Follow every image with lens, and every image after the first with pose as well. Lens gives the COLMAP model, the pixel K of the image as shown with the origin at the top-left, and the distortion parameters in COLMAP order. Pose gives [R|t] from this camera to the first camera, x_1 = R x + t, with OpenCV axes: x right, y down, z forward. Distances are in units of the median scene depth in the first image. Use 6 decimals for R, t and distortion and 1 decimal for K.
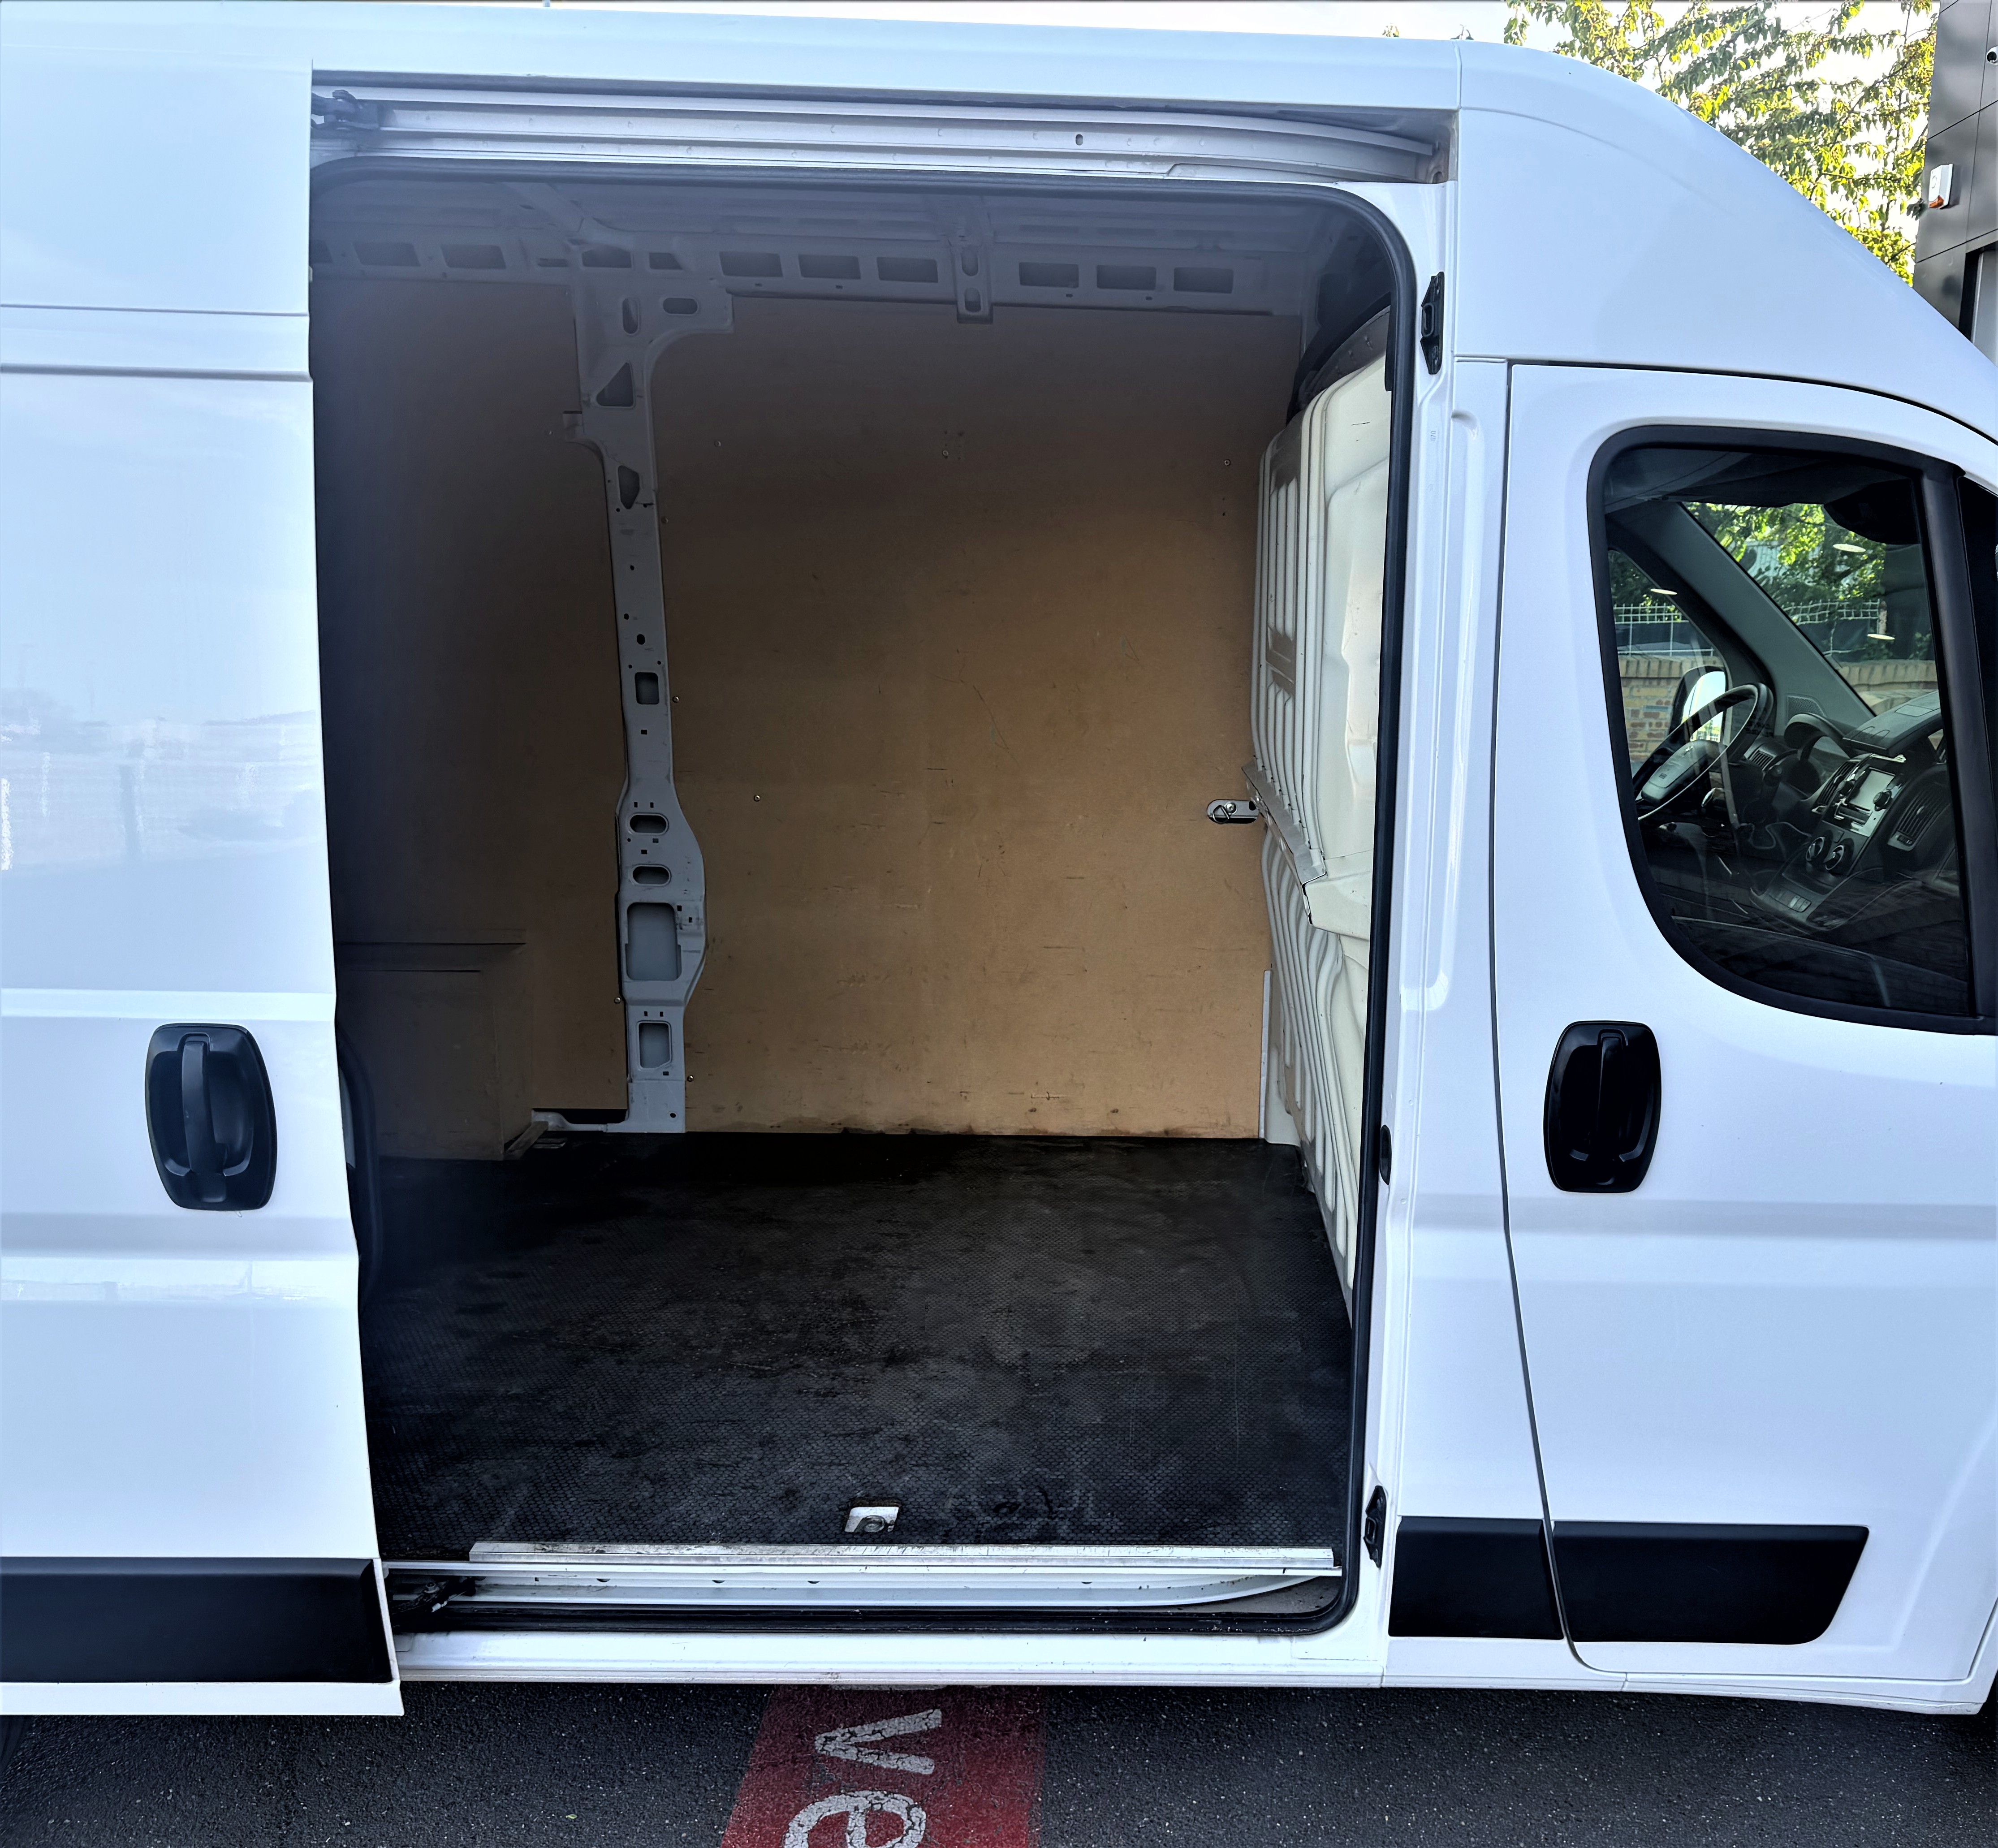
lens RADIAL K [[1642.6, 0, 999.0], [0, 1642.6, 924.0], [0, 0, 1]] dist [-0.035029, -0.007357]
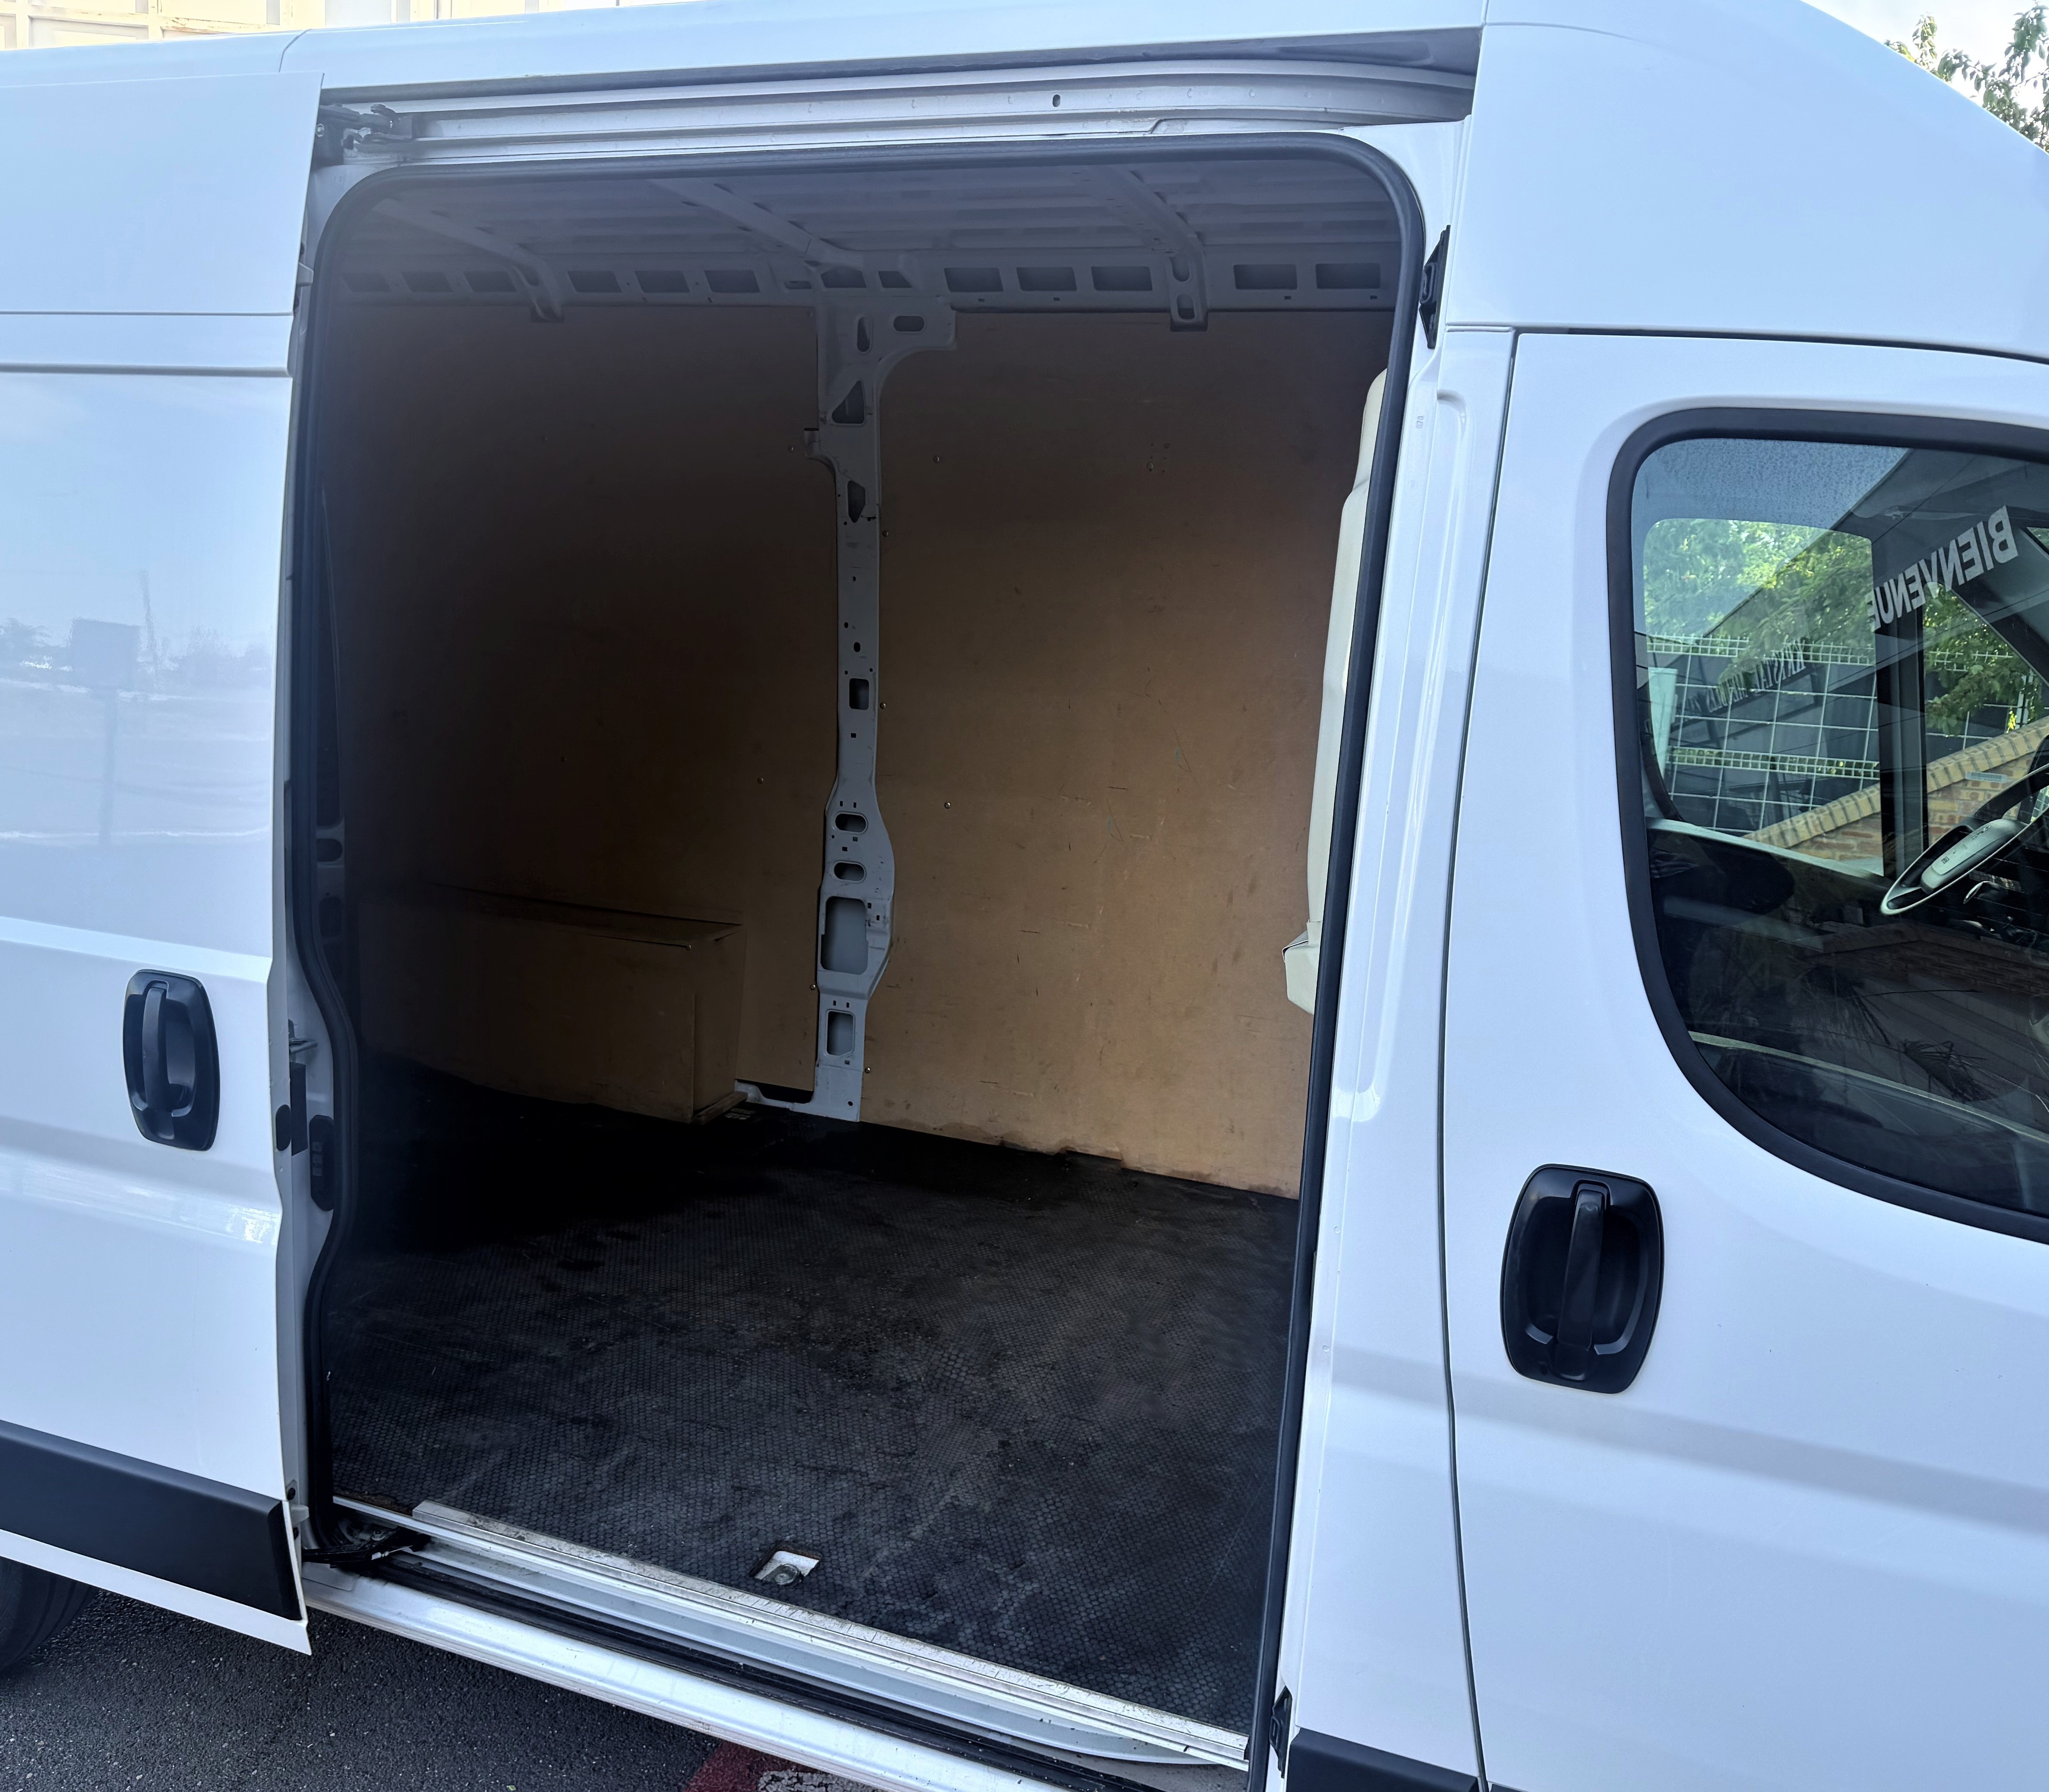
lens RADIAL K [[1533.1, 0, 842.4], [0, 1533.1, 874.7], [0, 0, 1]] dist [0.094096, -0.212476]
pose [[0.935718, 0.090233, -0.341013, 0.141160], [-0.100536, 0.994853, -0.012625, -0.017960], [0.338118, 0.046098, 0.939974, 0.093294]]
